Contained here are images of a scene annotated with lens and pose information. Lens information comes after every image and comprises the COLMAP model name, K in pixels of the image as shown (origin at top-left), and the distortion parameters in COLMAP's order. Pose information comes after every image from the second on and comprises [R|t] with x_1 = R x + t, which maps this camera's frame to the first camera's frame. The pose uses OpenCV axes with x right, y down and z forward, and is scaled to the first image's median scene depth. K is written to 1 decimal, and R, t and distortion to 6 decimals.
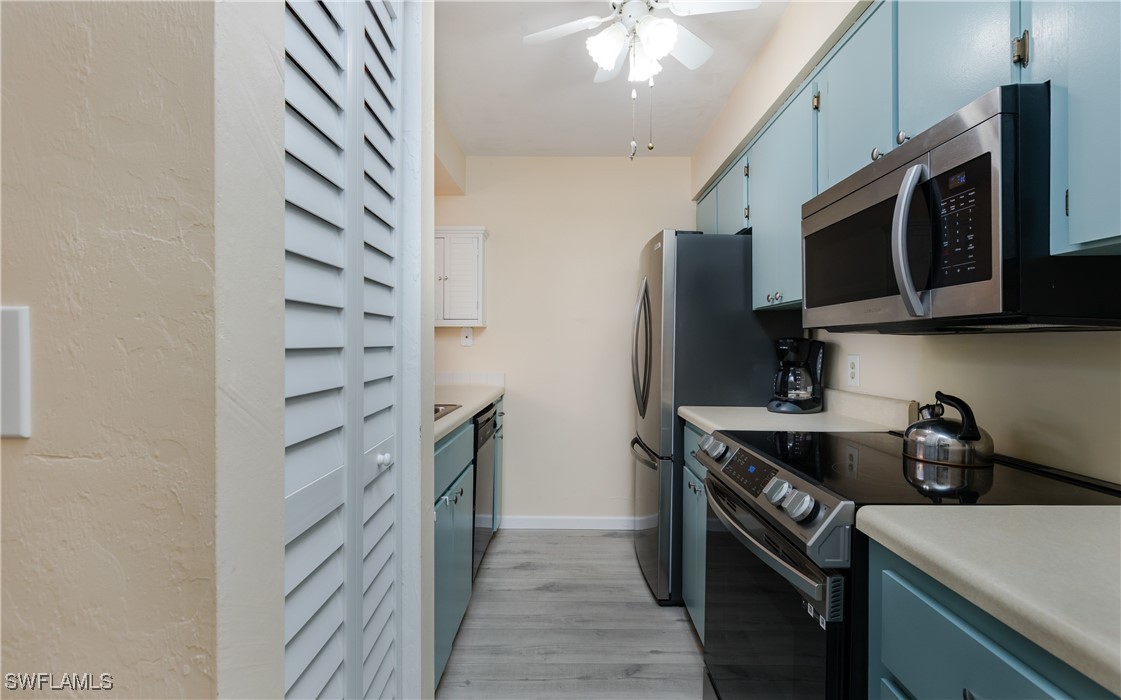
lens RADIAL K [[512.9, 0, 590.0], [0, 512.9, 347.7], [0, 0, 1]] dist [0.001939, 0.000010]
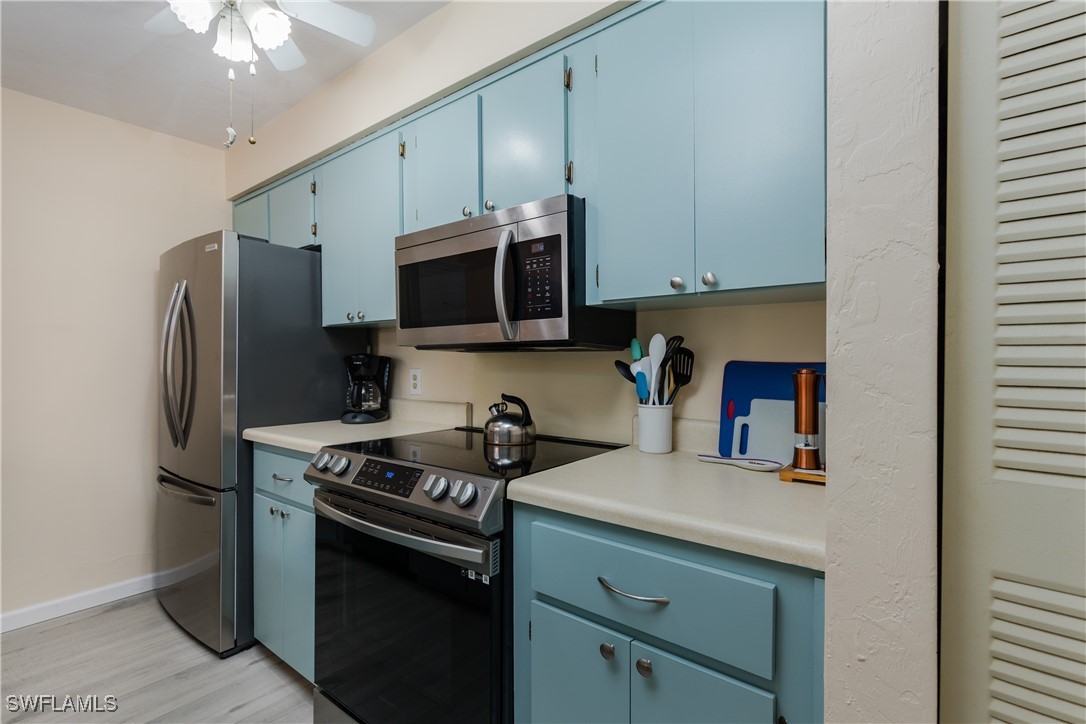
lens RADIAL K [[484.3, 0, 543.0], [0, 484.3, 362.0], [0, 0, 1]] dist [-0.001564, -0.000237]
pose [[0.633943, -0.009746, 0.773318, -0.162437], [0.009659, 0.999942, 0.004684, -0.003201], [-0.773320, 0.004500, 0.634000, 0.054734]]
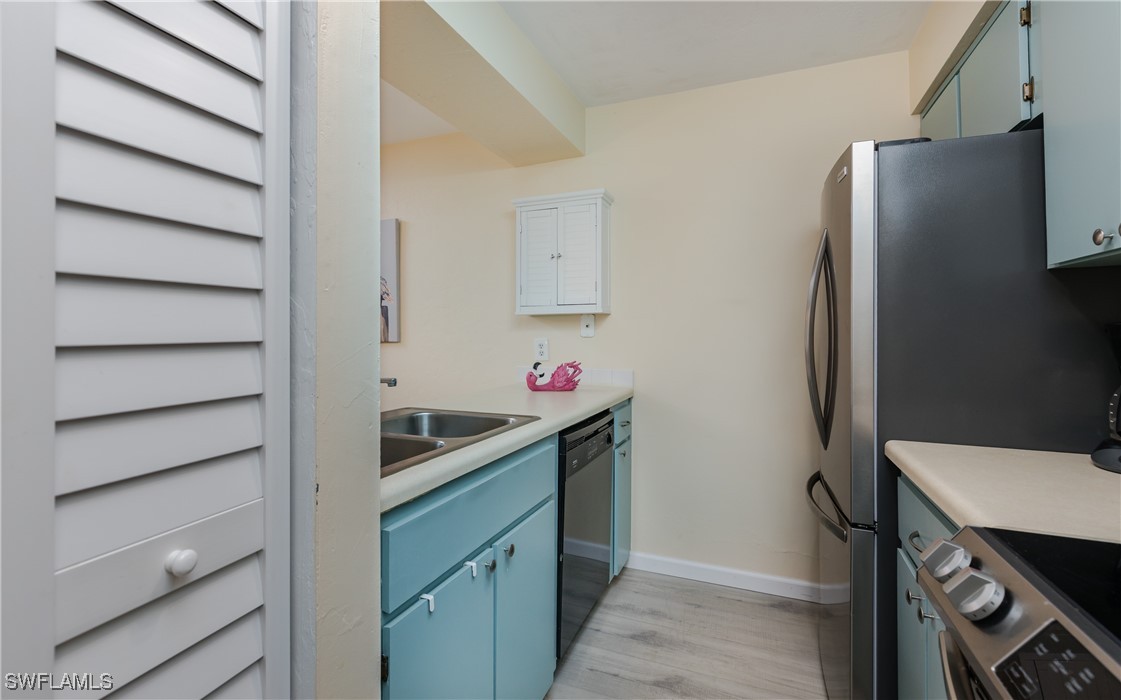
lens RADIAL K [[507.2, 0, 561.5], [0, 507.2, 325.0], [0, 0, 1]] dist [0.002430, -0.000343]
pose [[0.912218, -0.012244, -0.409521, 0.078710], [0.002169, 0.999684, -0.025059, -0.002822], [0.409698, 0.021971, 0.911956, 0.341365]]
